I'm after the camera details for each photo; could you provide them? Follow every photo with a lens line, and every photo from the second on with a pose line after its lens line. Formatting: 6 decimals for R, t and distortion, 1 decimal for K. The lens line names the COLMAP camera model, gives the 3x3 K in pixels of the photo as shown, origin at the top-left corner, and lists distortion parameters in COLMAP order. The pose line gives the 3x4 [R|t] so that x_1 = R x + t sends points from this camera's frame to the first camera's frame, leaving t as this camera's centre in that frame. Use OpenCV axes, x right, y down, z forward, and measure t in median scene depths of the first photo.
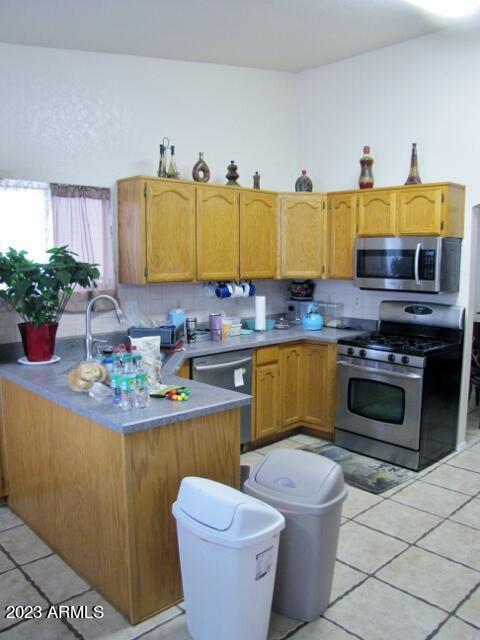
lens RADIAL K [[537.6, 0, 239.8], [0, 537.6, 323.3], [0, 0, 1]] dist [-0.150771, 0.112243]
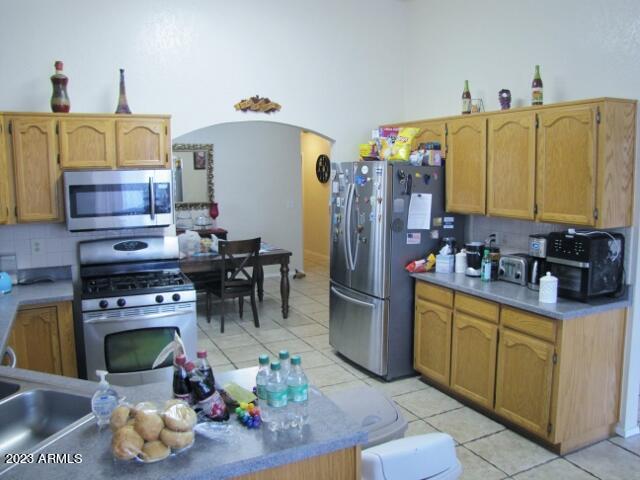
lens RADIAL K [[537.6, 0, 320.3], [0, 537.6, 236.5], [0, 0, 1]] dist [-0.150771, 0.112243]
pose [[0.304174, -0.121250, 0.944868, -0.444546], [0.126483, 0.988225, 0.086096, -0.079371], [-0.944182, 0.093322, 0.315929, 0.372839]]
